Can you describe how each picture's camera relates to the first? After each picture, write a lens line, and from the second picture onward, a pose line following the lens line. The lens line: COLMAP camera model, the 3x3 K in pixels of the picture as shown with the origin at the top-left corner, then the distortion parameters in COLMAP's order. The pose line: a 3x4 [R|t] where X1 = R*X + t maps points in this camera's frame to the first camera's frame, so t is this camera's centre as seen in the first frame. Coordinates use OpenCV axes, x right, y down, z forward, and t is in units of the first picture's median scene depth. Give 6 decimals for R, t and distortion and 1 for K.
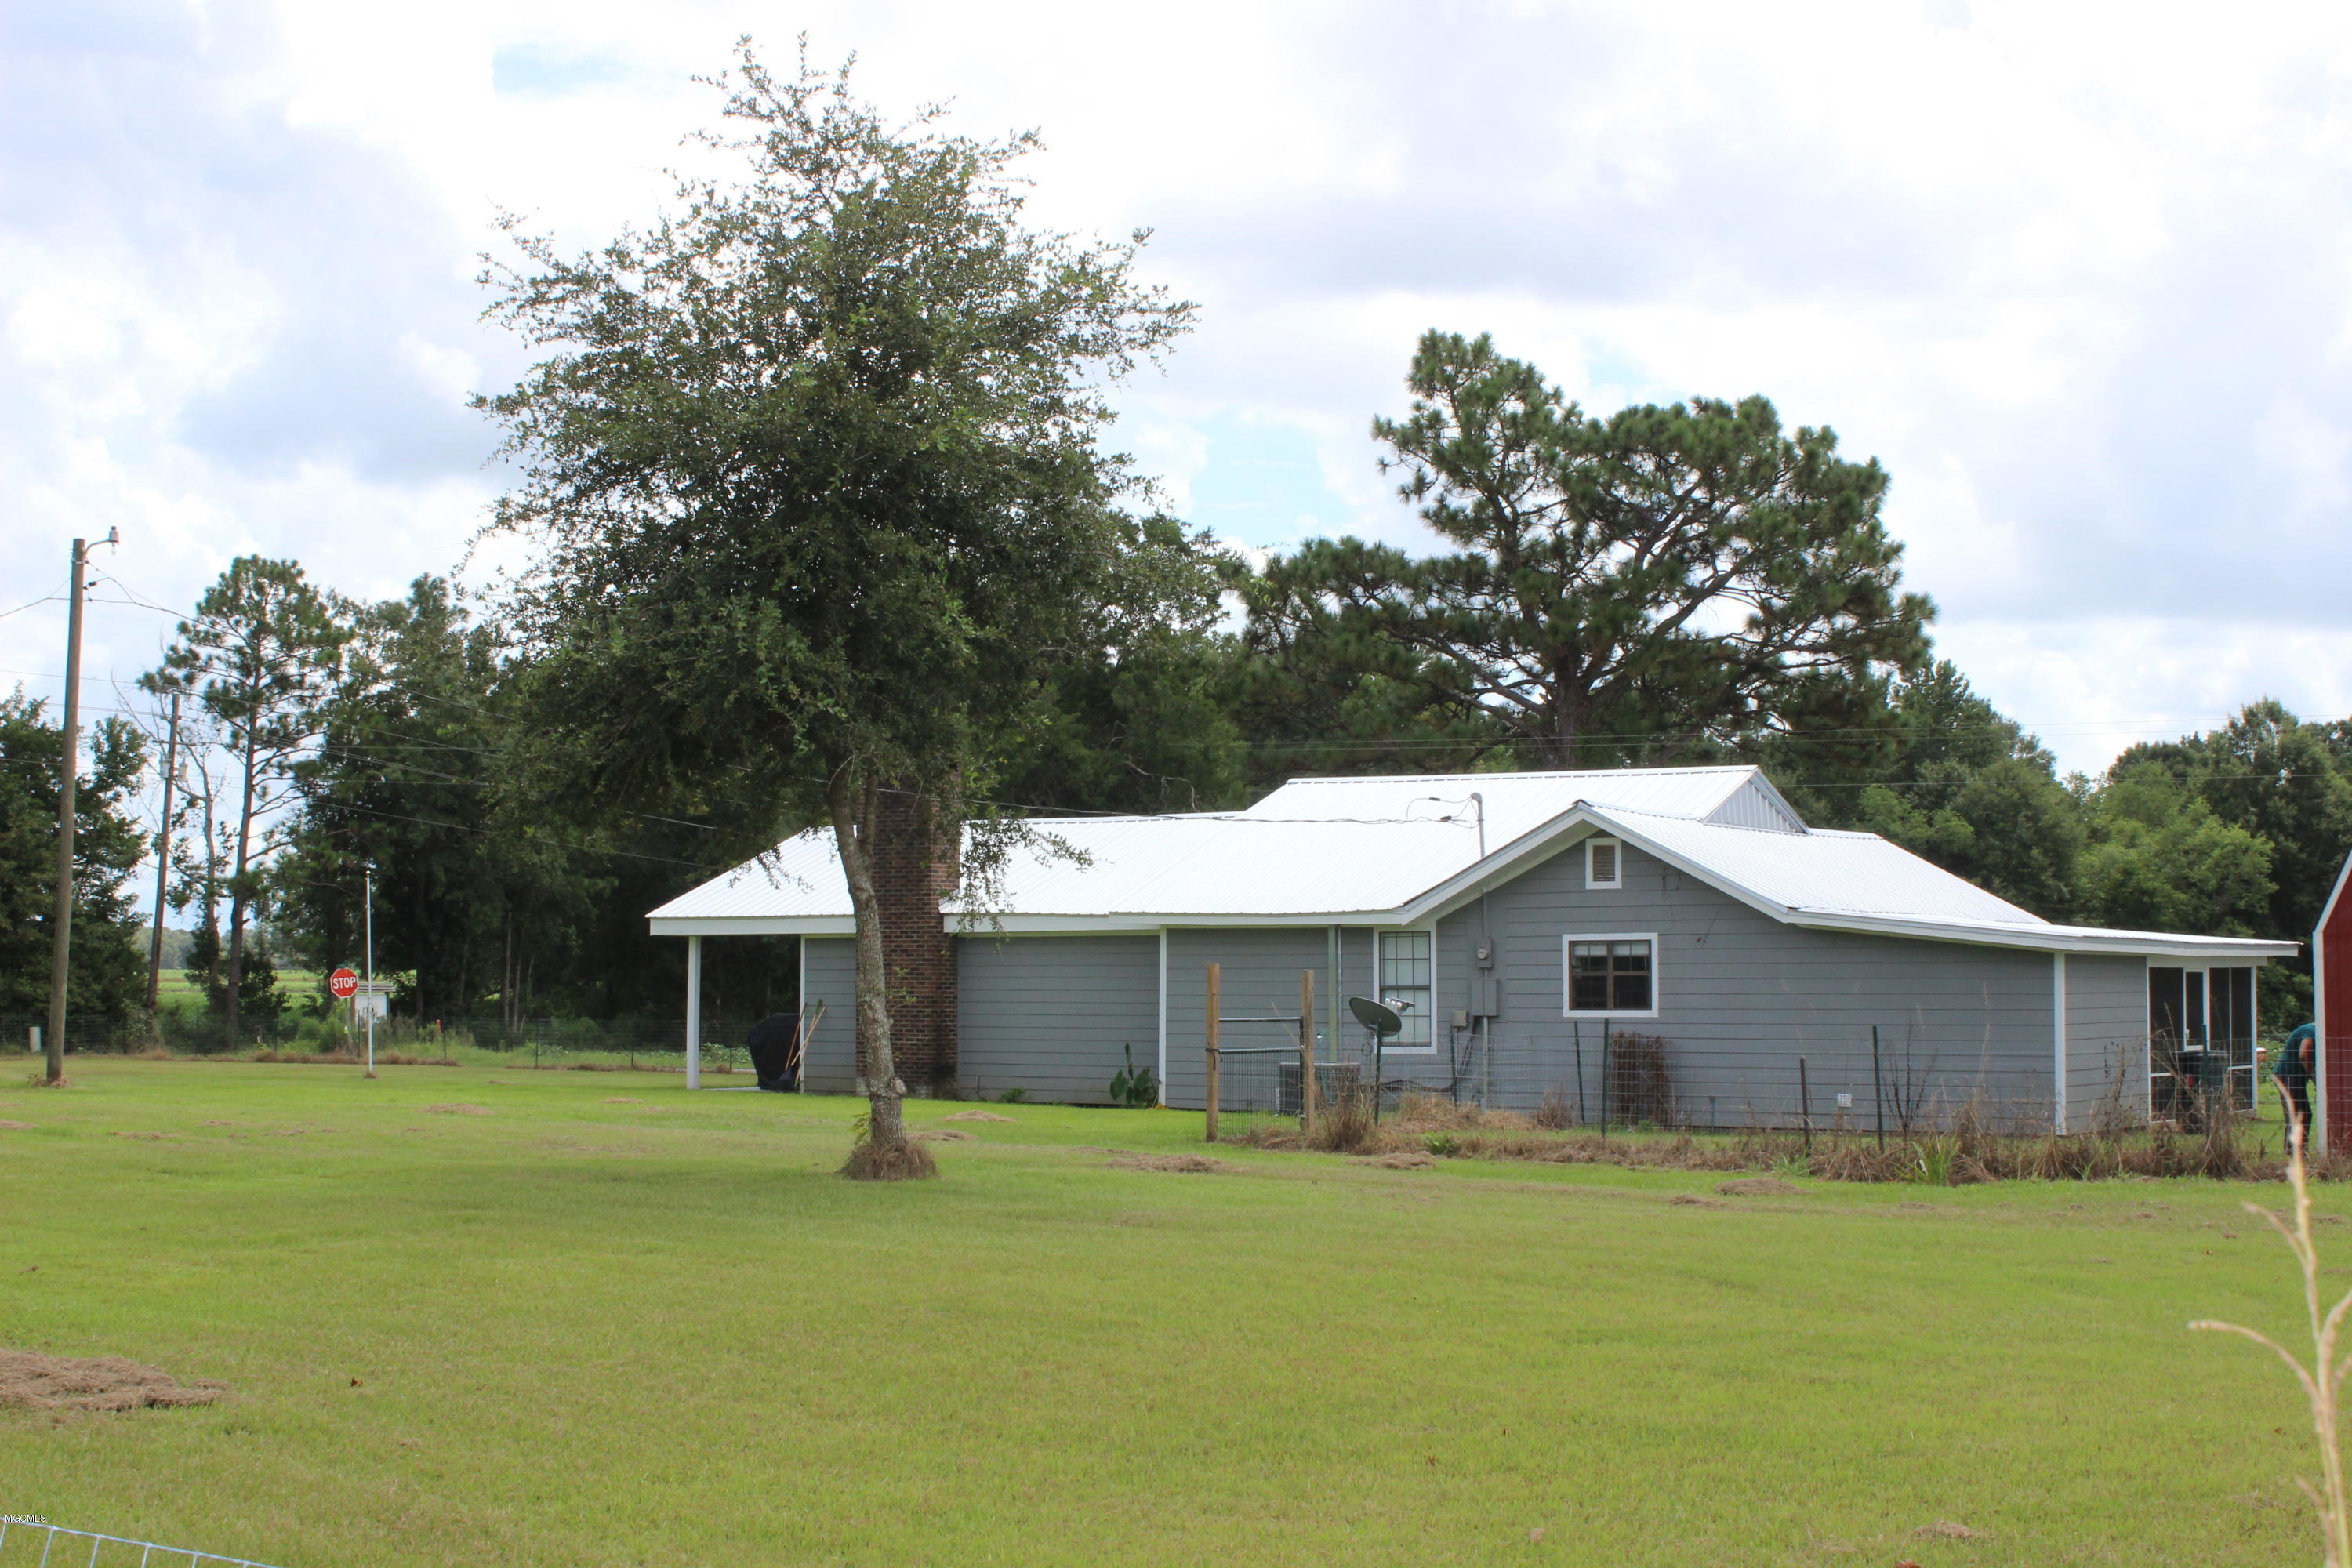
lens RADIAL K [[3306.2, 0, 1175.7], [0, 3306.2, 838.6], [0, 0, 1]] dist [-0.090574, -0.008775]
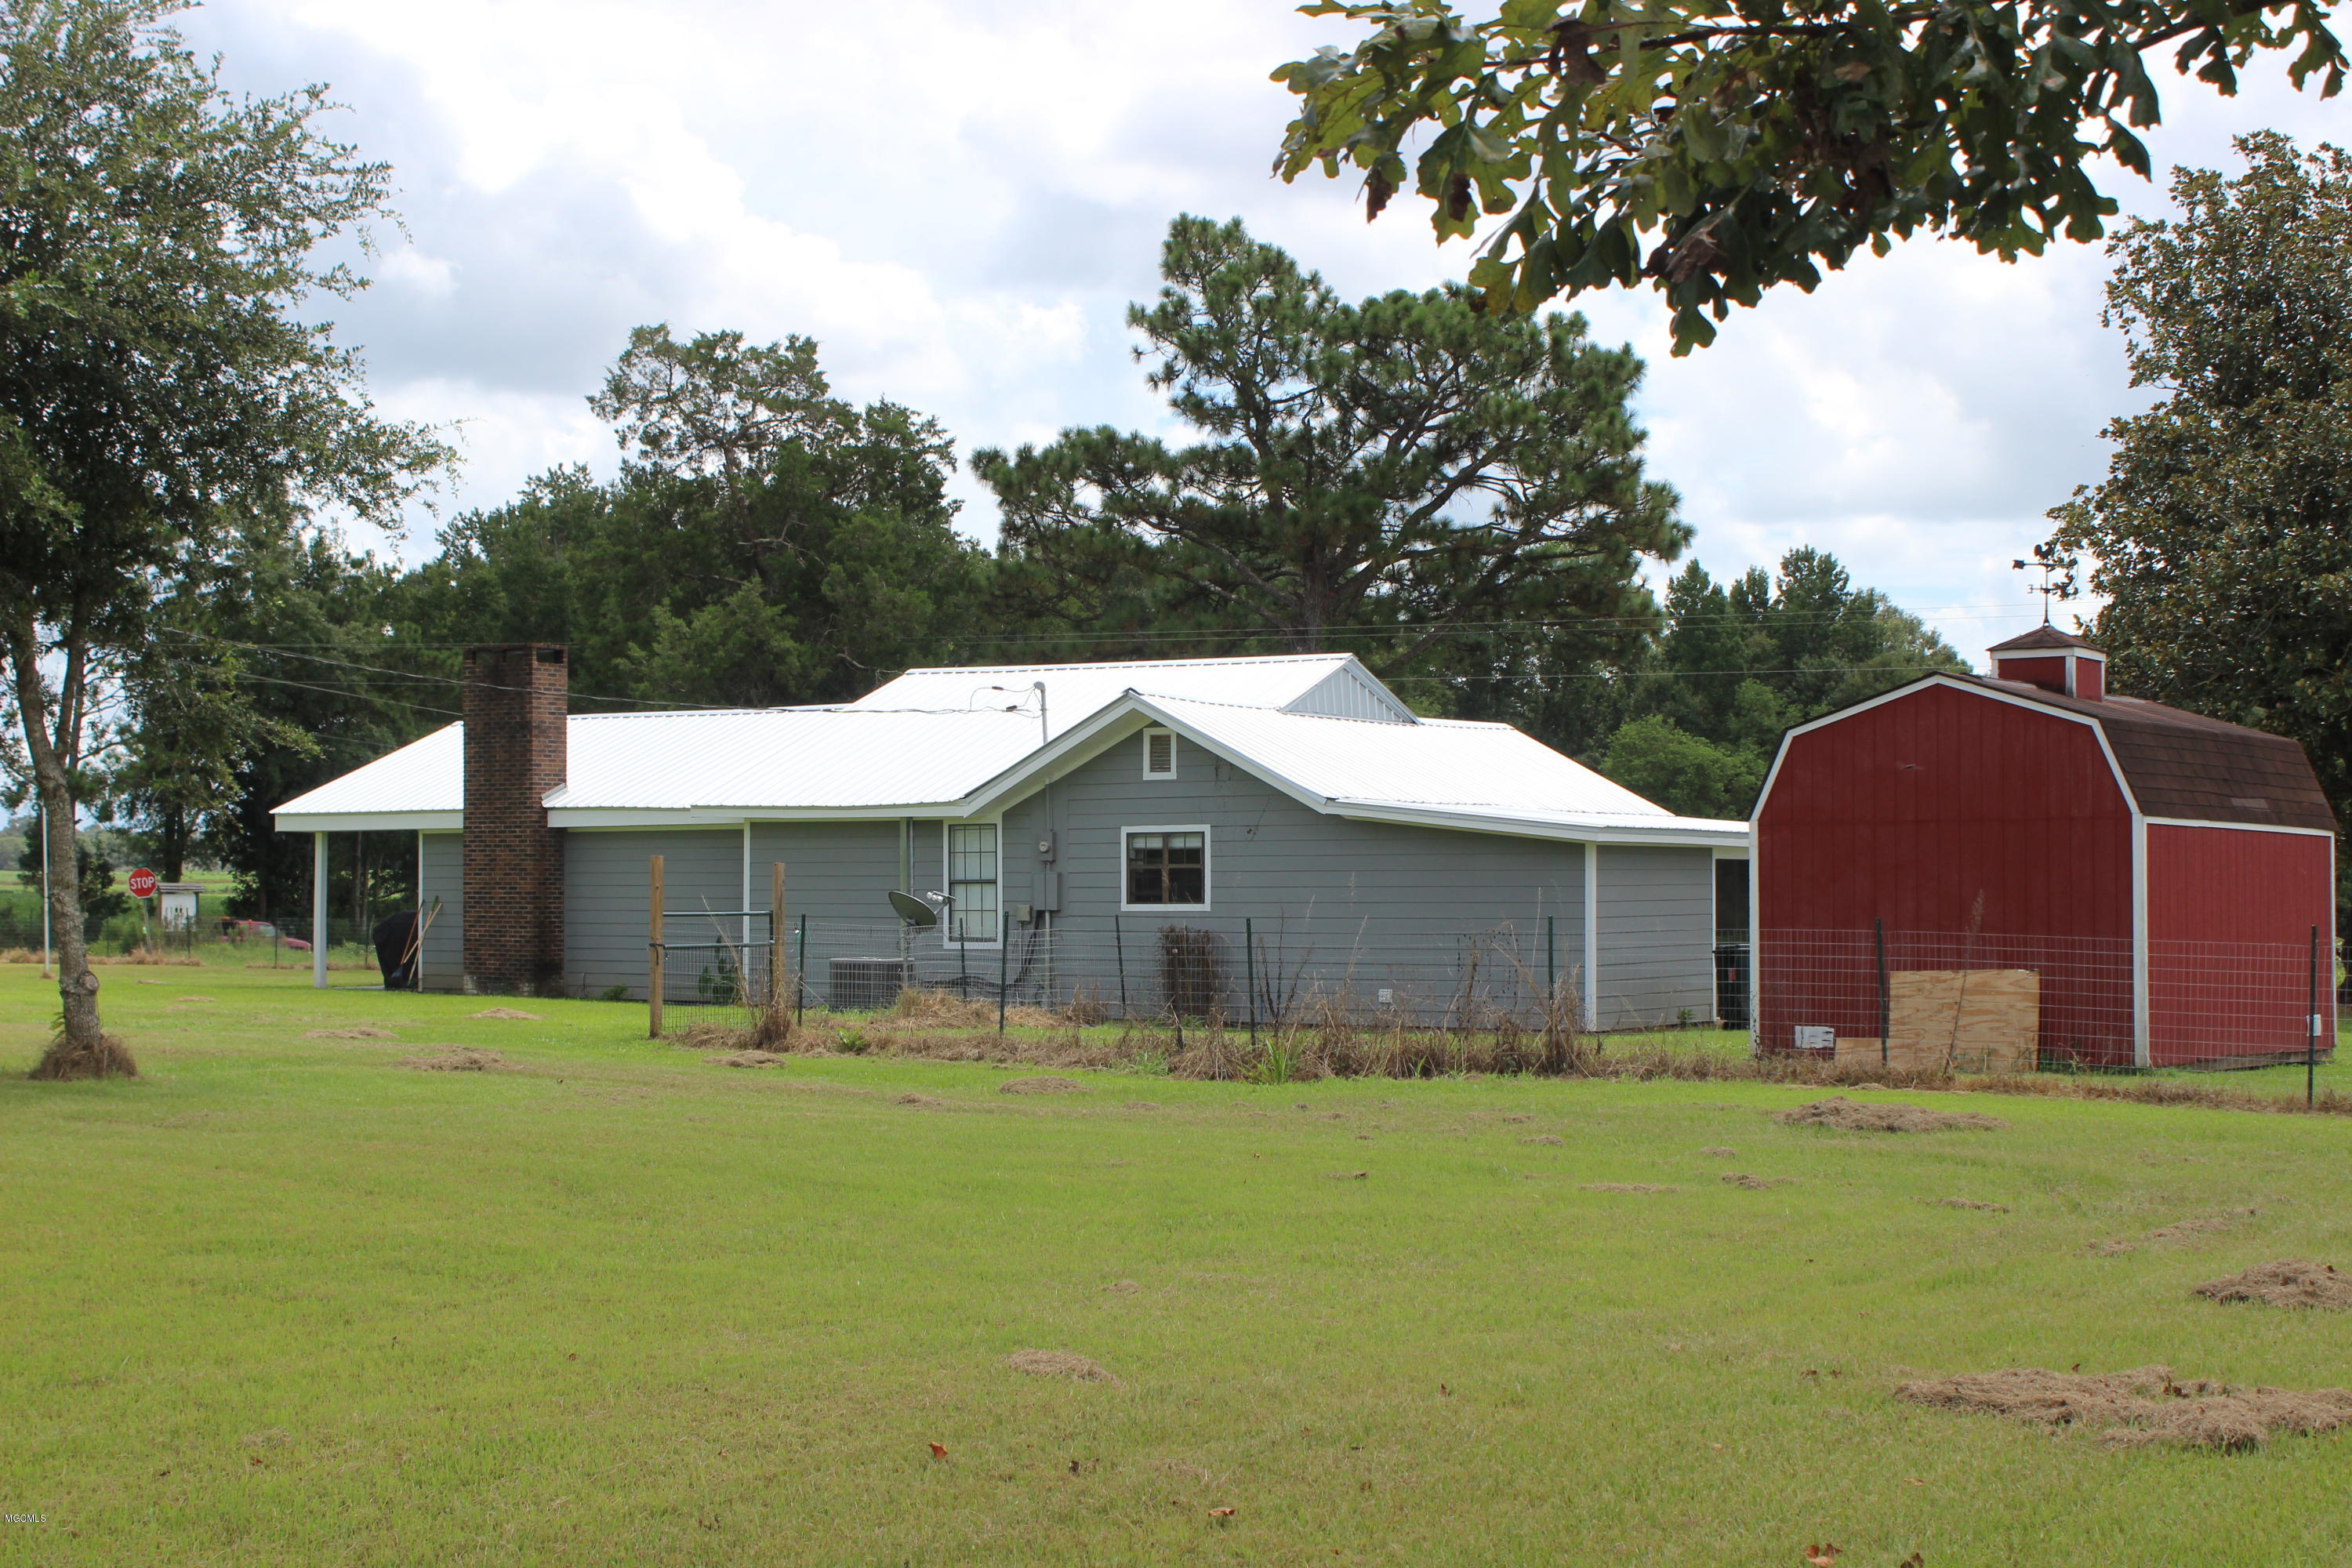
lens RADIAL K [[3306.2, 0, 1175.7], [0, 3306.2, 838.6], [0, 0, 1]] dist [-0.090574, -0.008775]
pose [[0.999944, -0.003088, 0.010094, 0.102621], [0.002777, 0.999523, 0.030742, 0.002182], [-0.010184, -0.030713, 0.999476, 0.020147]]
